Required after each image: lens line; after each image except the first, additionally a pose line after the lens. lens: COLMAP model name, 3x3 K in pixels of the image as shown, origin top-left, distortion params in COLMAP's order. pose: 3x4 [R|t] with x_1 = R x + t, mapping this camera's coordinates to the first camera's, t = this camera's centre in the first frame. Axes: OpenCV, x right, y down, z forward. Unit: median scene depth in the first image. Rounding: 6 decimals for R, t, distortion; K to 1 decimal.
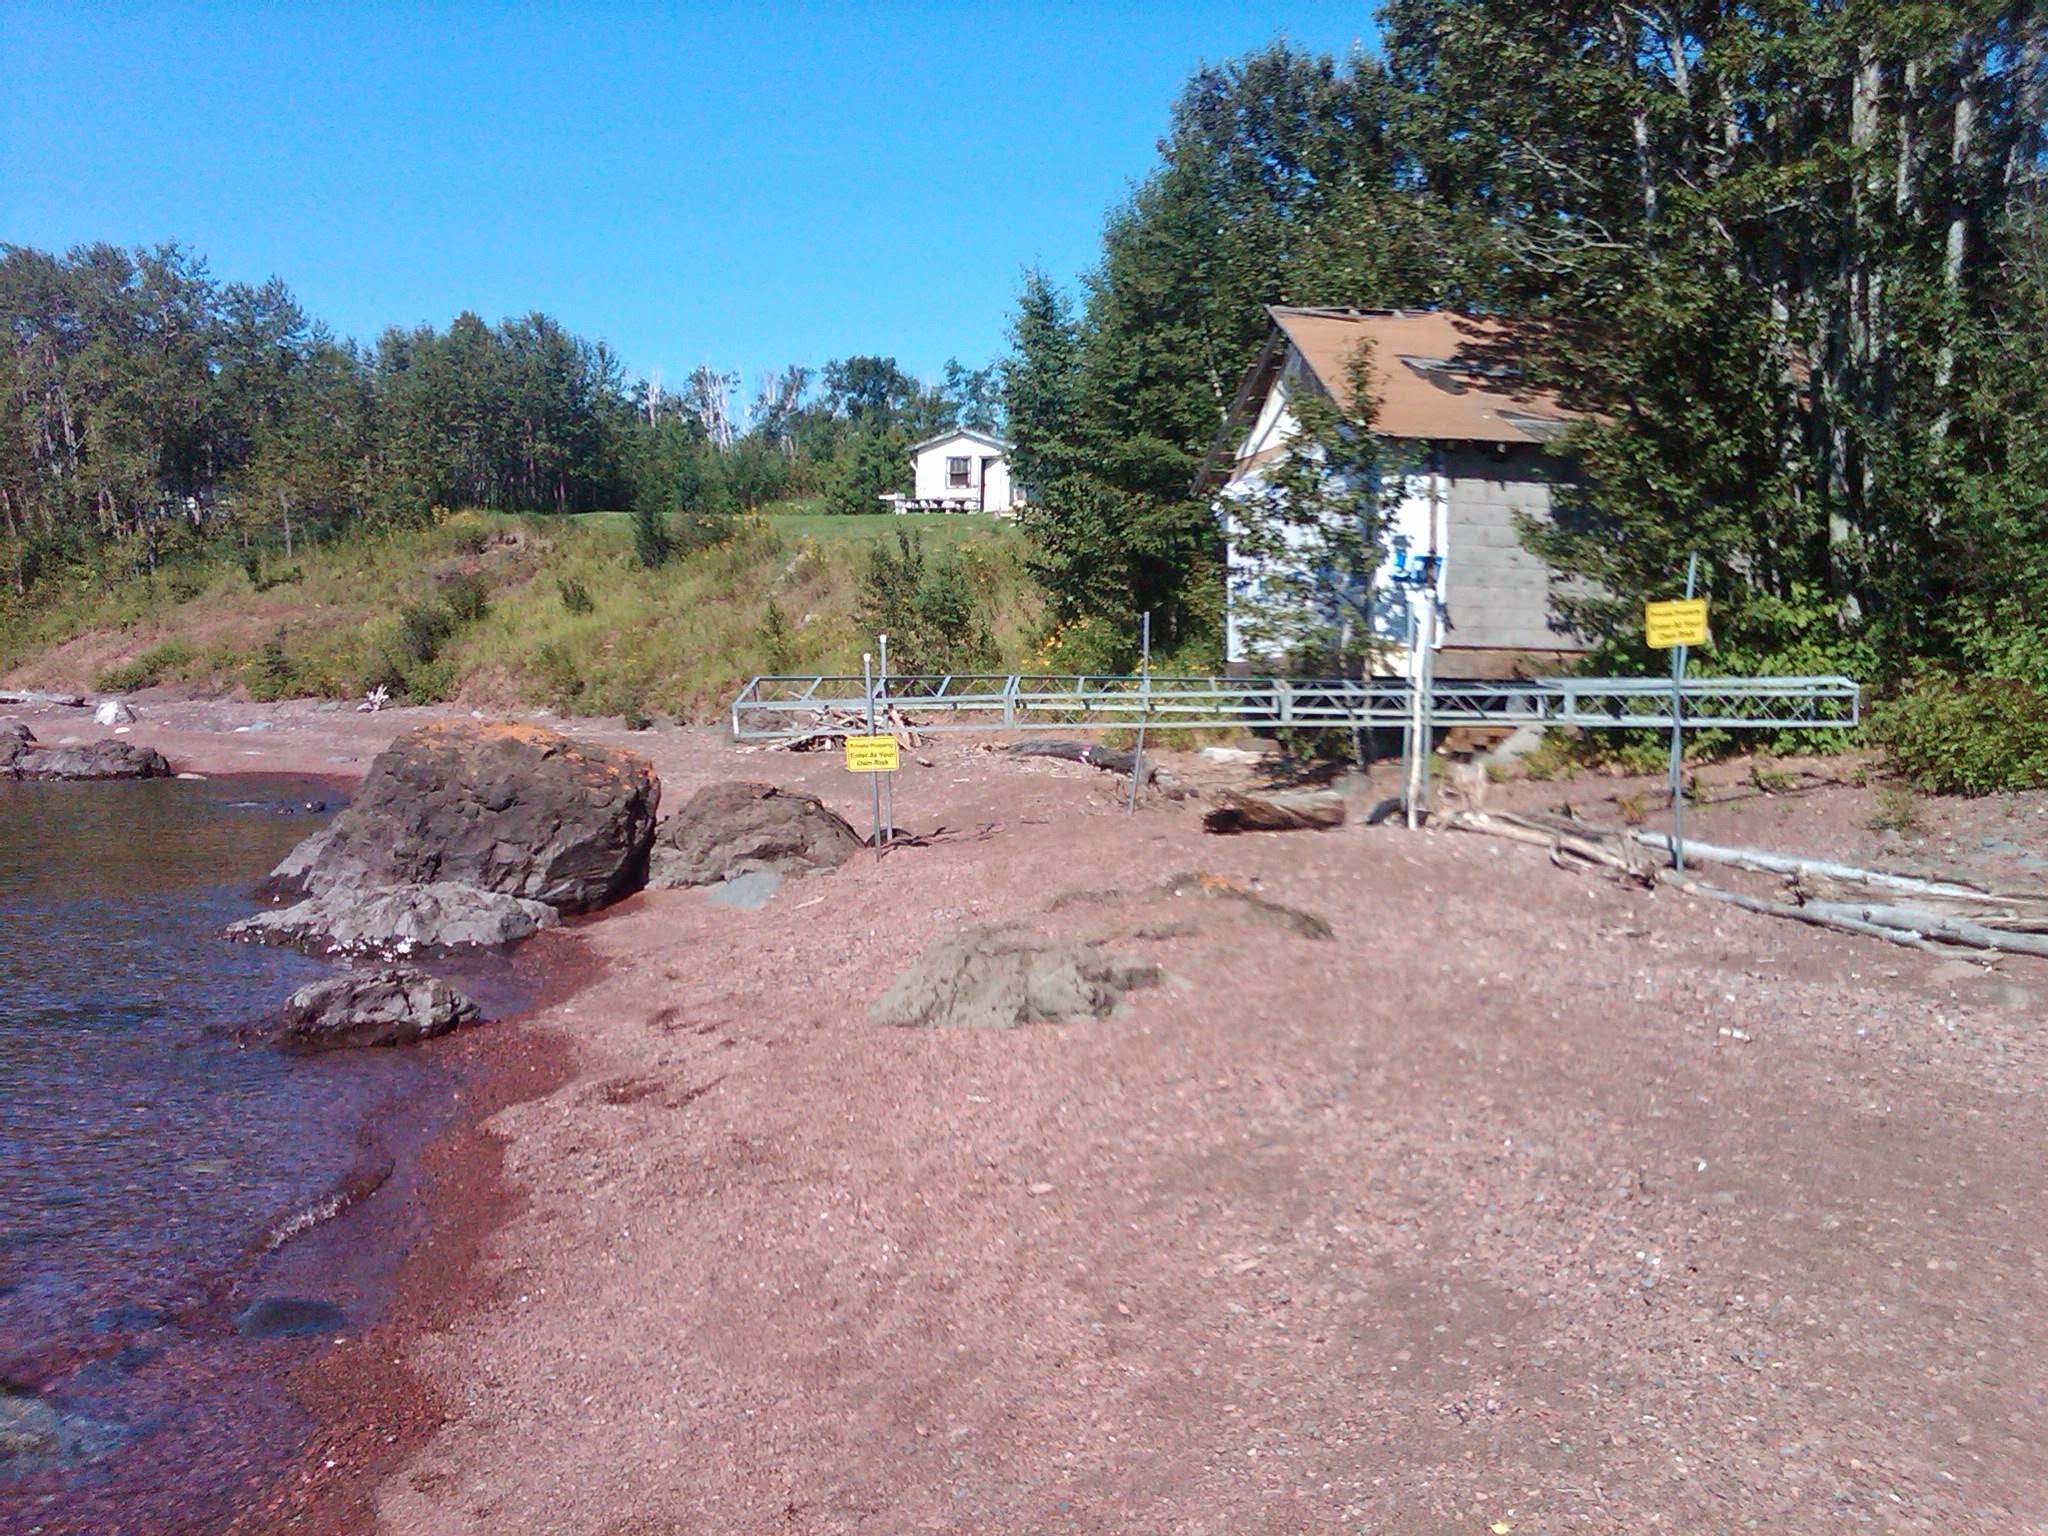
lens RADIAL K [[2217.2, 0, 1027.0], [0, 2217.2, 817.3], [0, 0, 1]] dist [0.093128, -0.301013]
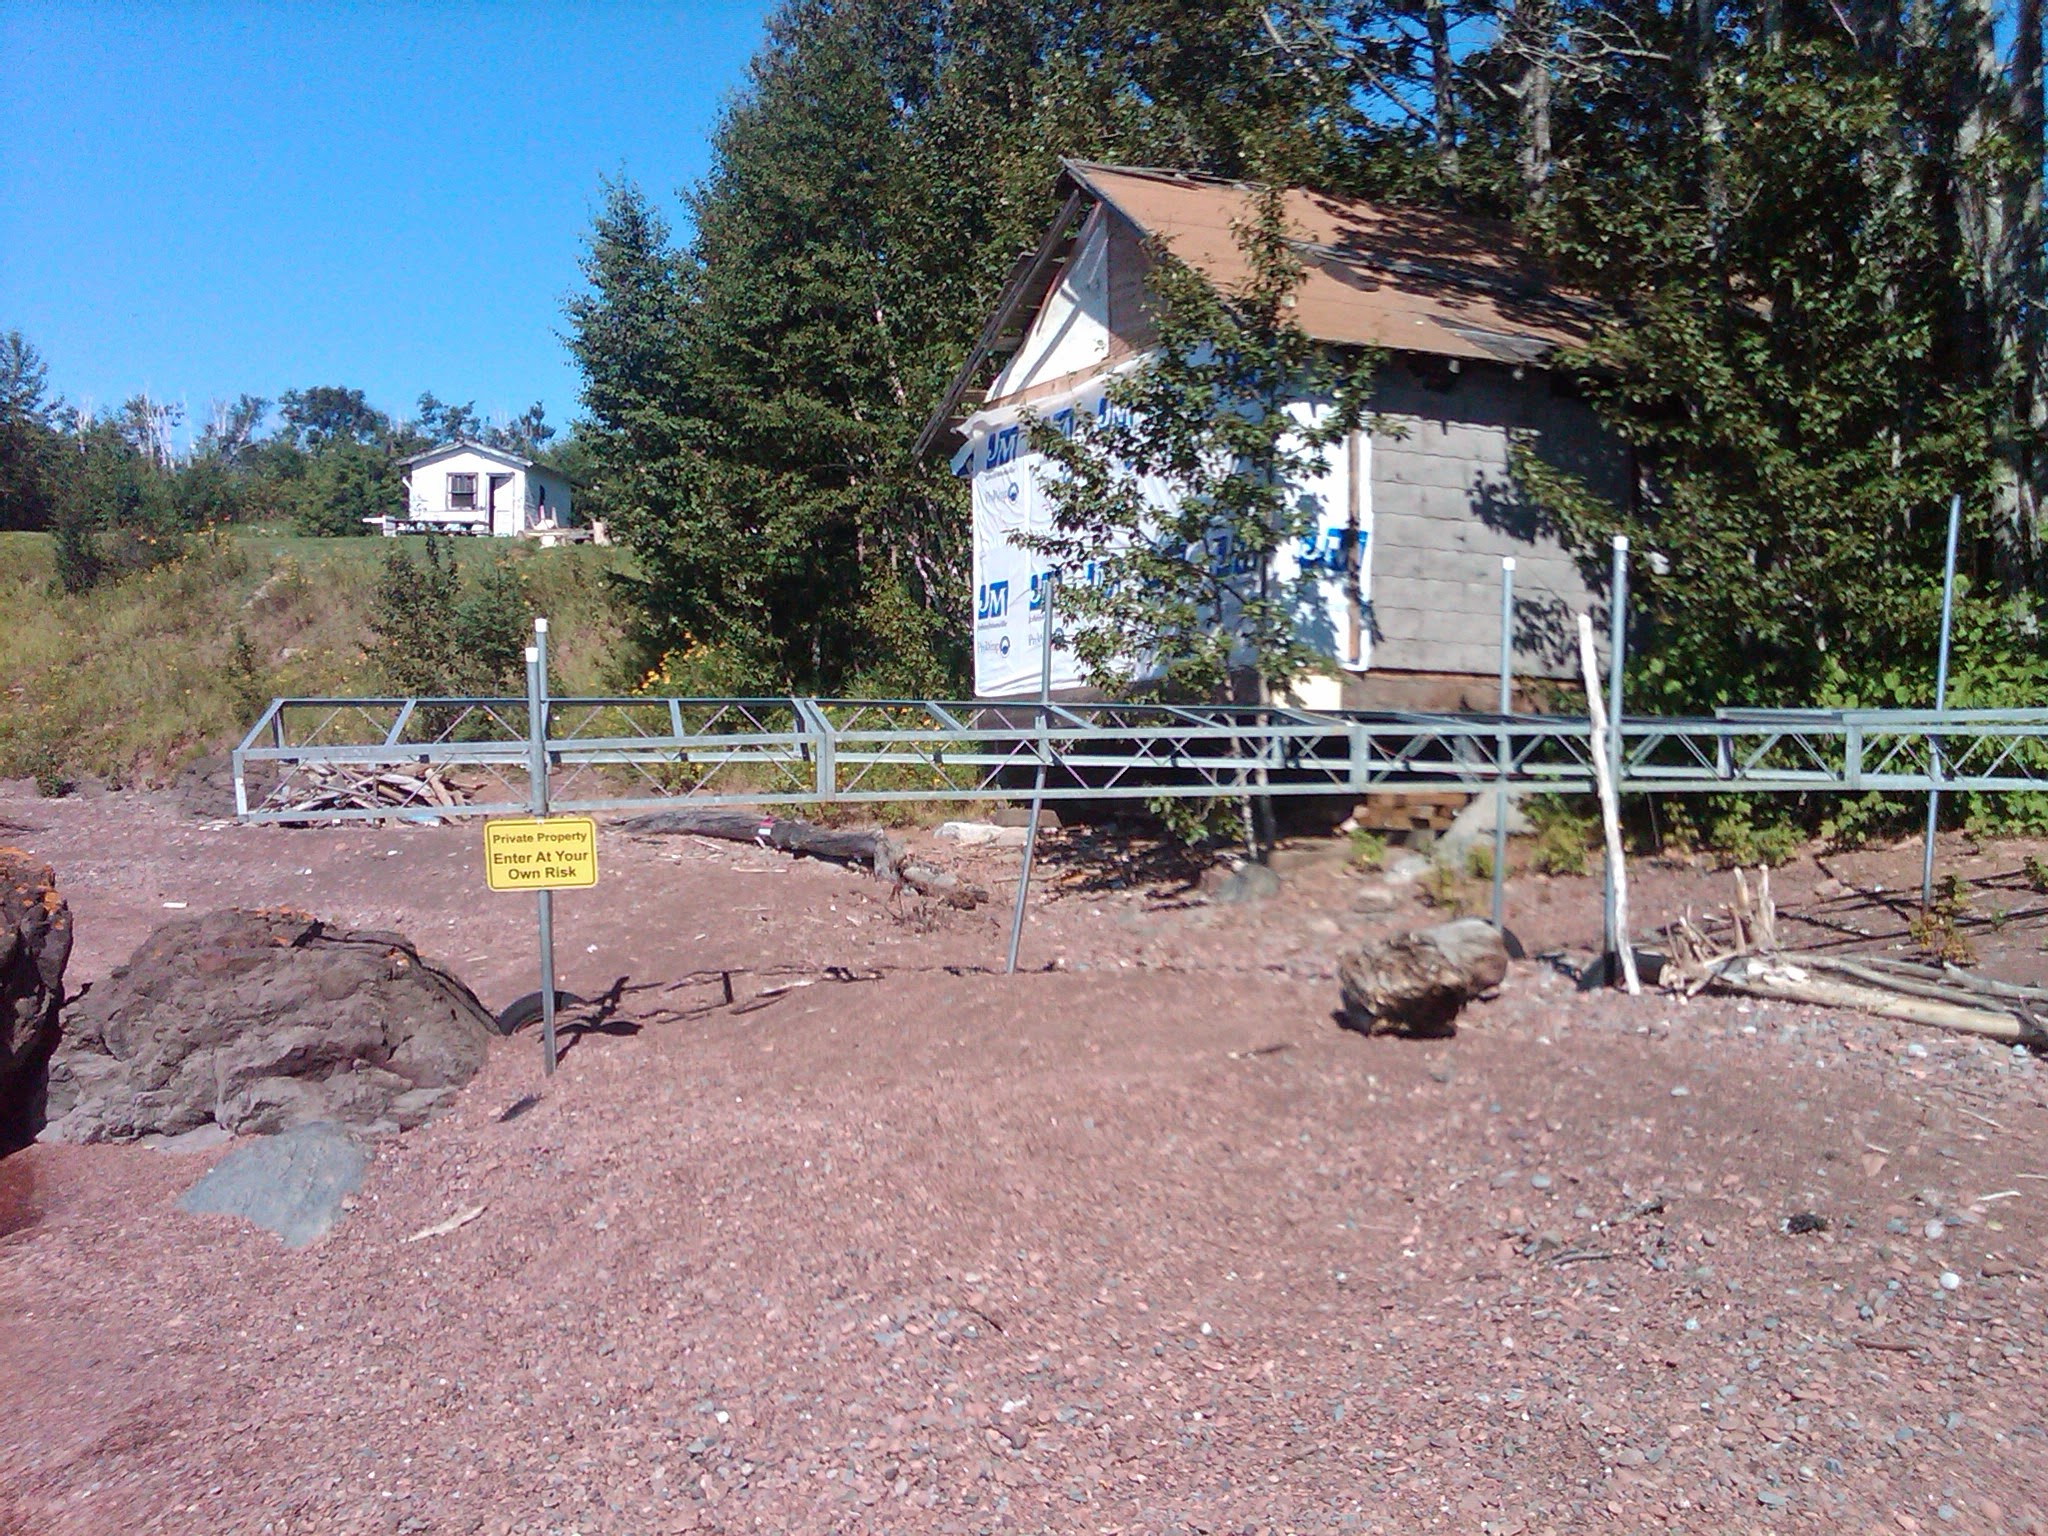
lens RADIAL K [[2217.2, 0, 1027.0], [0, 2217.2, 817.3], [0, 0, 1]] dist [0.093128, -0.301013]
pose [[0.972901, -0.007263, 0.231110, -0.049492], [0.013497, 0.999586, -0.025405, -0.014507], [-0.230829, 0.027836, 0.972596, 0.316907]]
